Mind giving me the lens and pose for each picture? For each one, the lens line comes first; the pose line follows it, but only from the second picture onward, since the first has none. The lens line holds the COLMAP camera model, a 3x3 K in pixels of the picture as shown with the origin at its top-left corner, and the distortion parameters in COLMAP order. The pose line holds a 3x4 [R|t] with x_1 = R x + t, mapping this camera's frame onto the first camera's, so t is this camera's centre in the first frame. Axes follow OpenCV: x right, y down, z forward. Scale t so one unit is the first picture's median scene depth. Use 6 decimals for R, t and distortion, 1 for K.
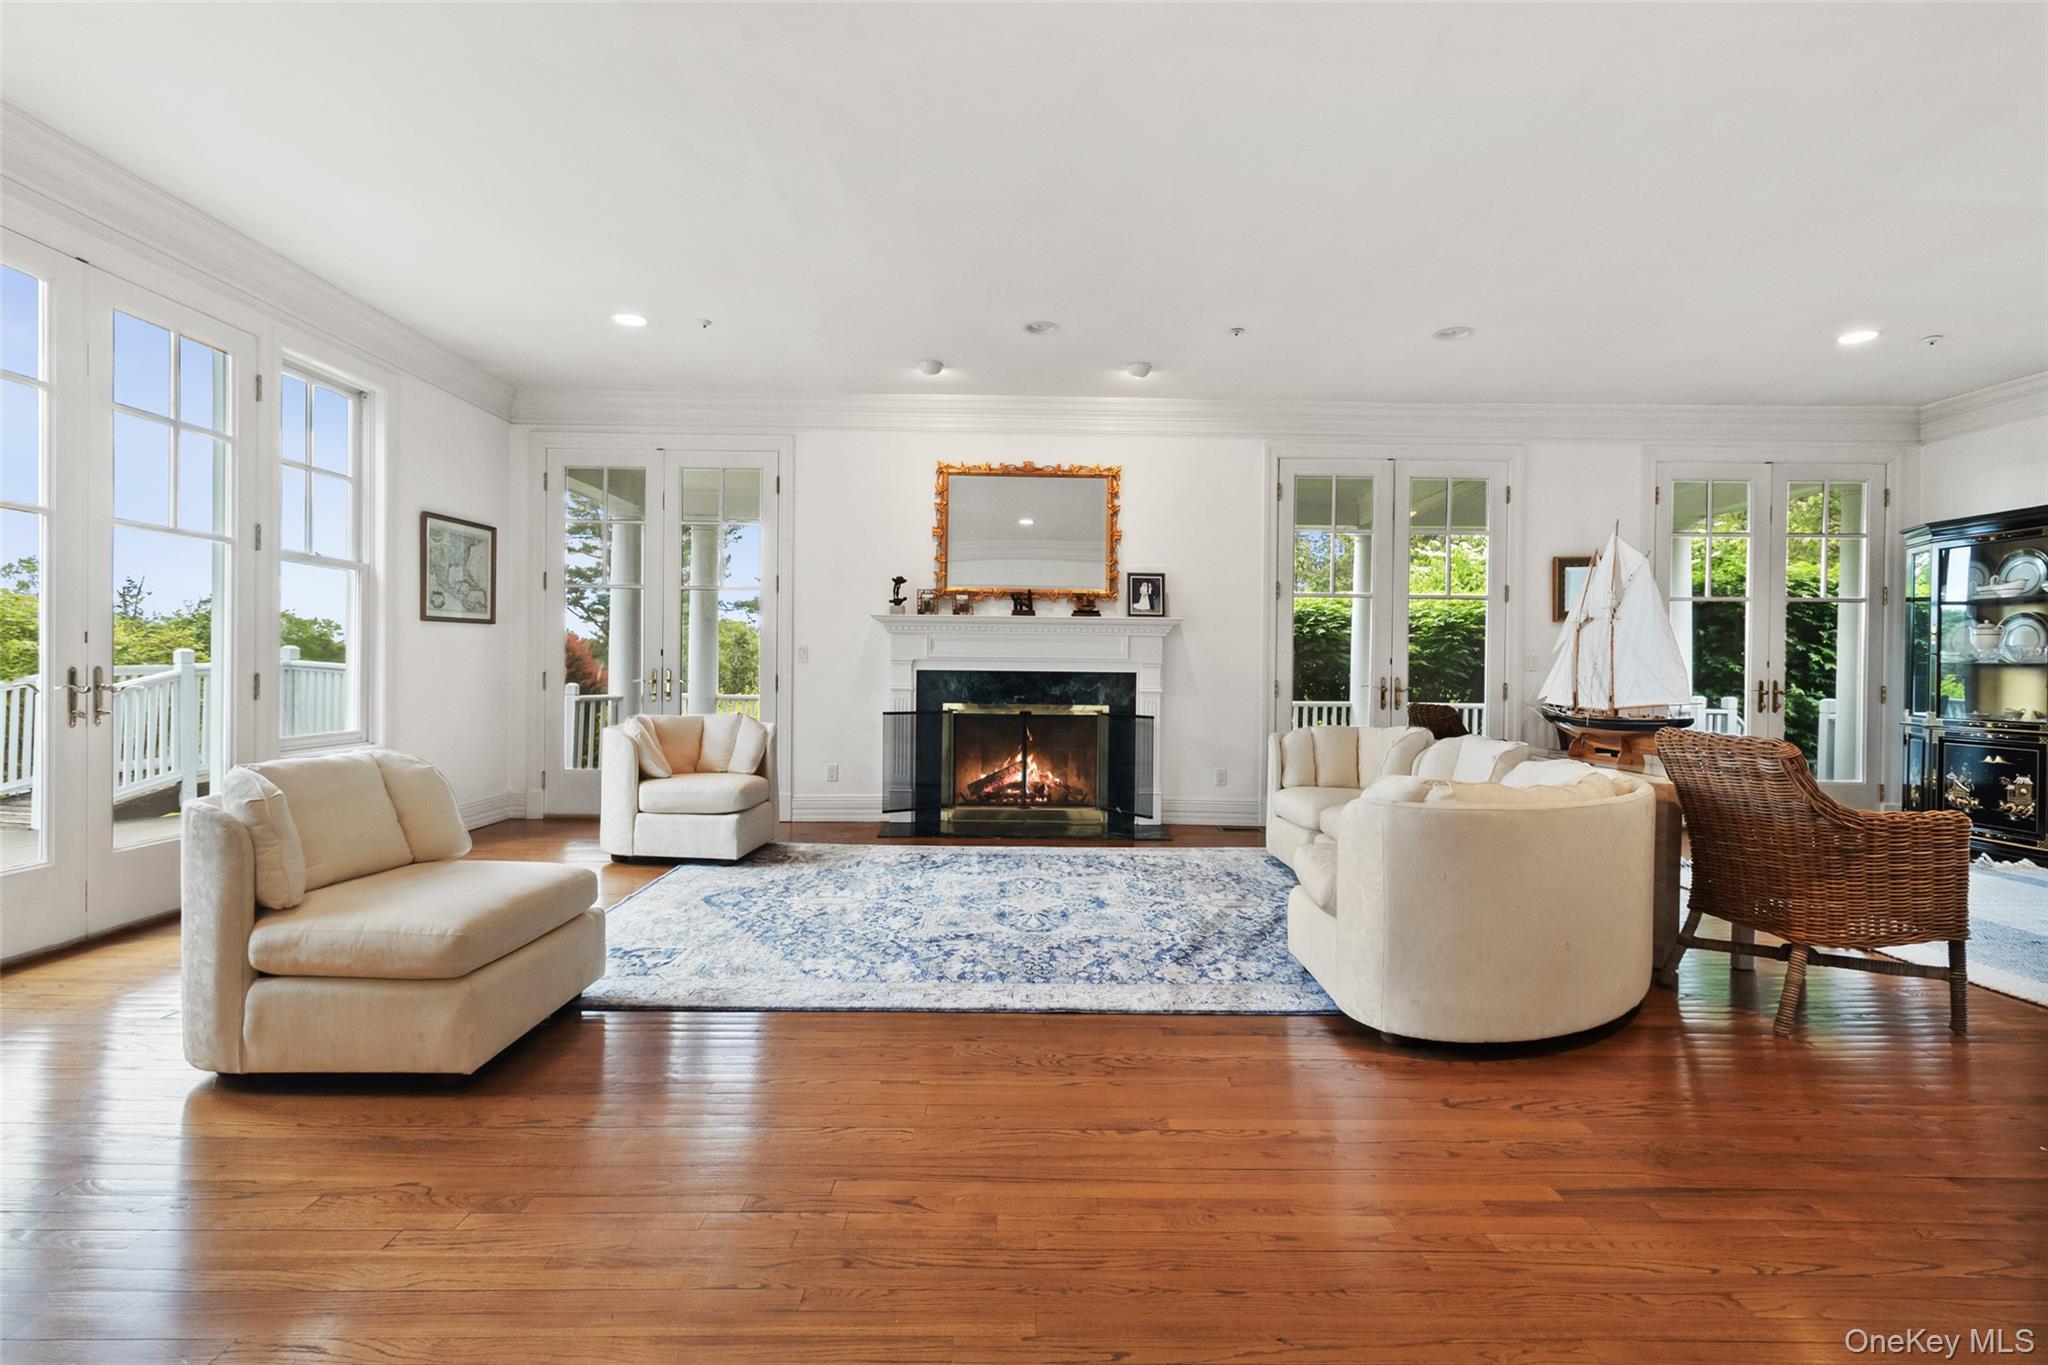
lens RADIAL K [[946.1, 0, 1033.1], [0, 946.1, 674.5], [0, 0, 1]] dist [-0.004437, 0.002859]
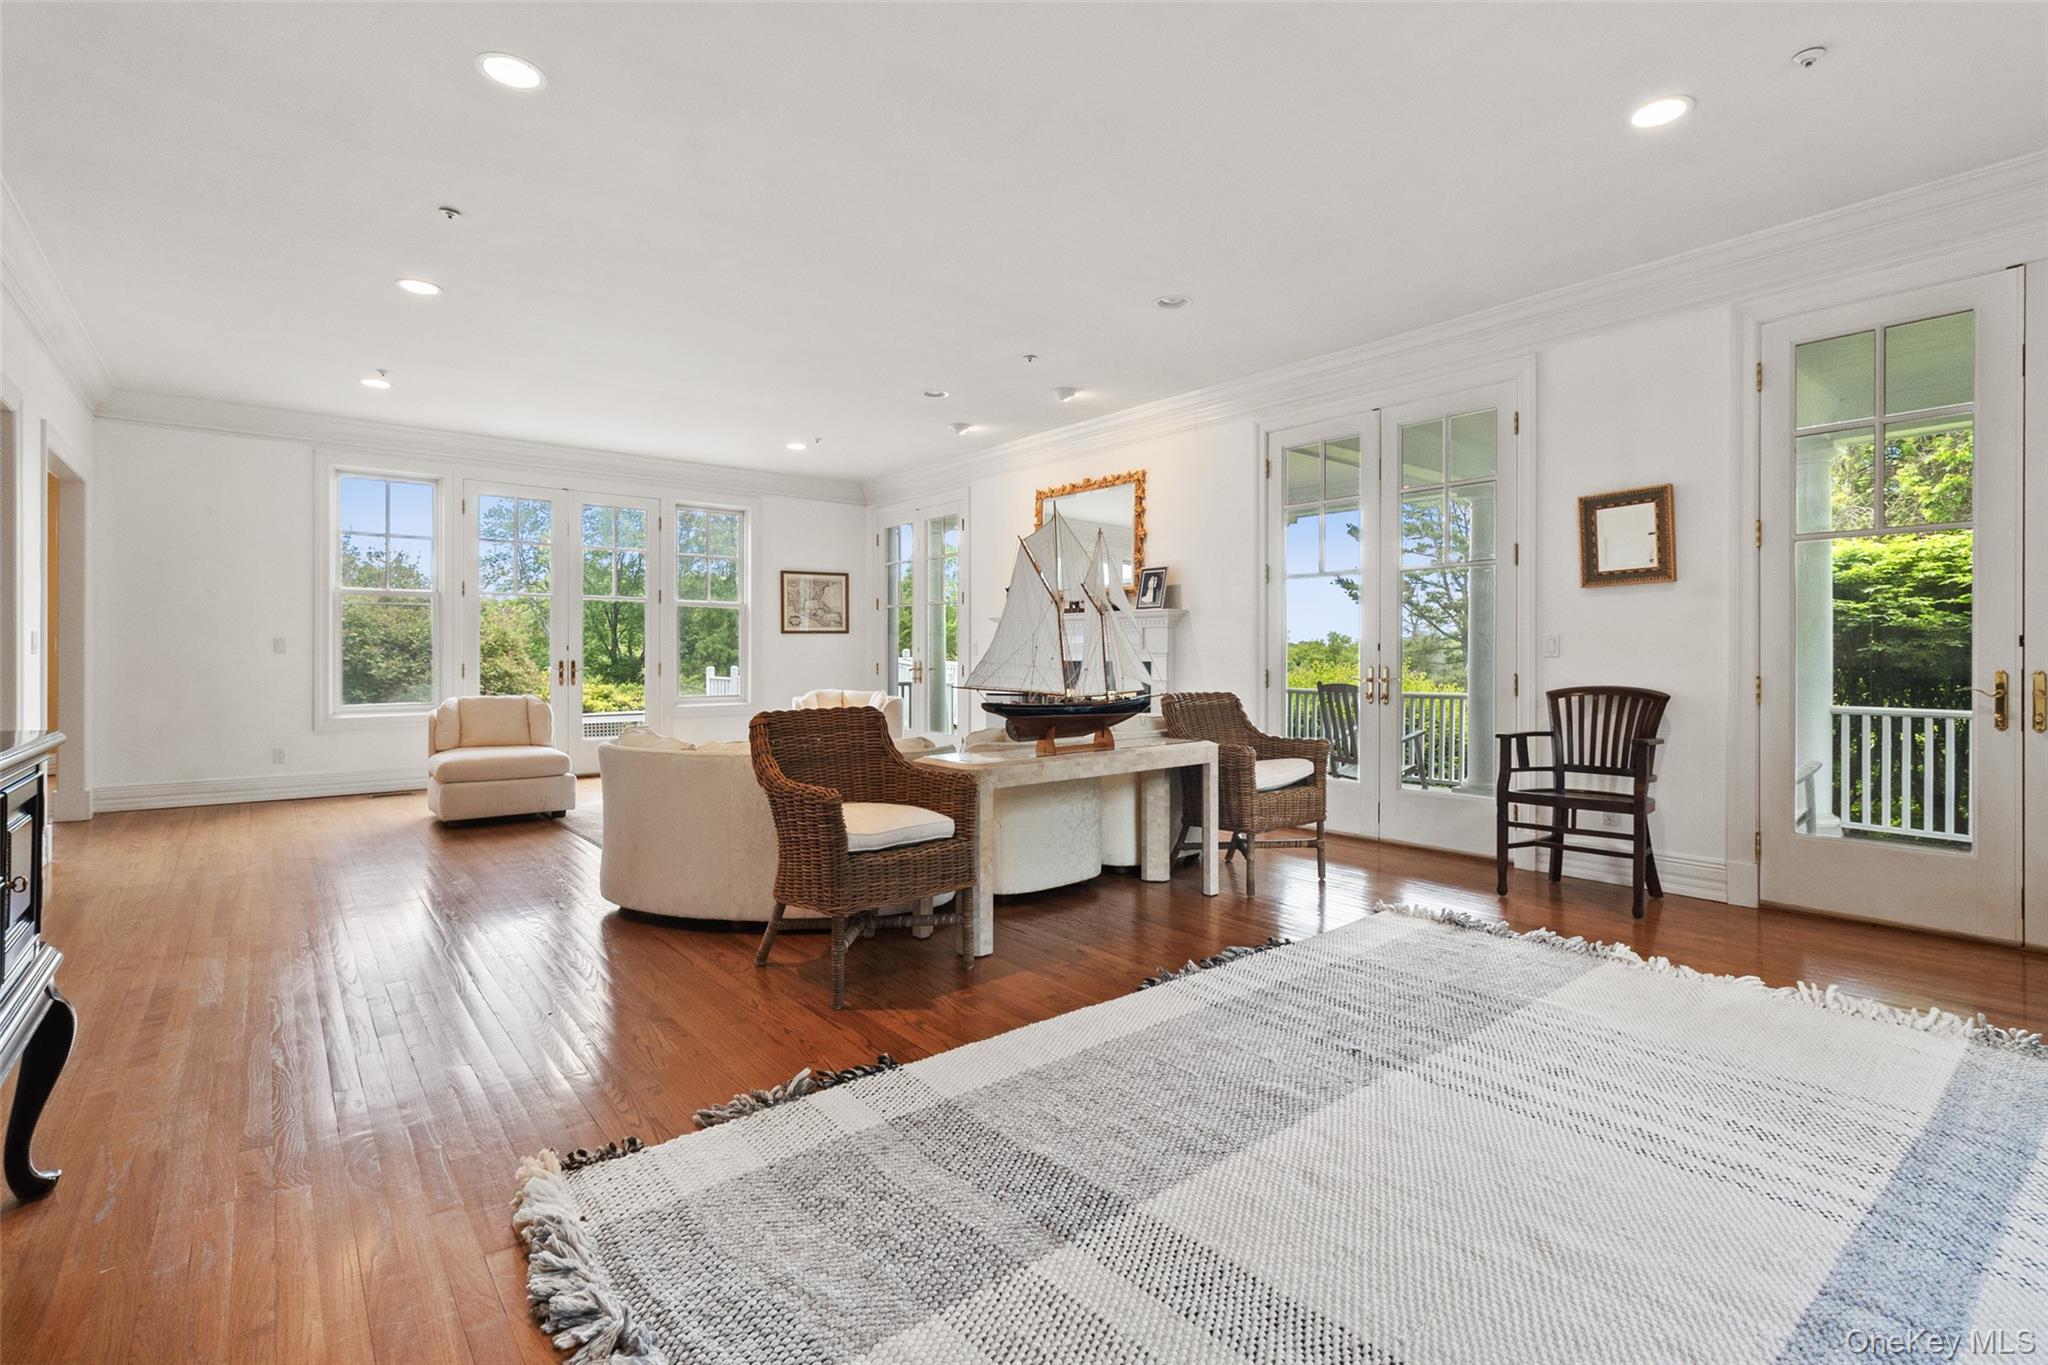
lens RADIAL K [[946.1, 0, 1034.0], [0, 946.1, 674.6], [0, 0, 1]] dist [-0.004437, 0.002859]
pose [[0.631286, 0.004804, -0.775535, 0.846420], [-0.000985, 0.999985, 0.005392, 0.007134], [0.775549, -0.002640, 0.631282, 0.223705]]
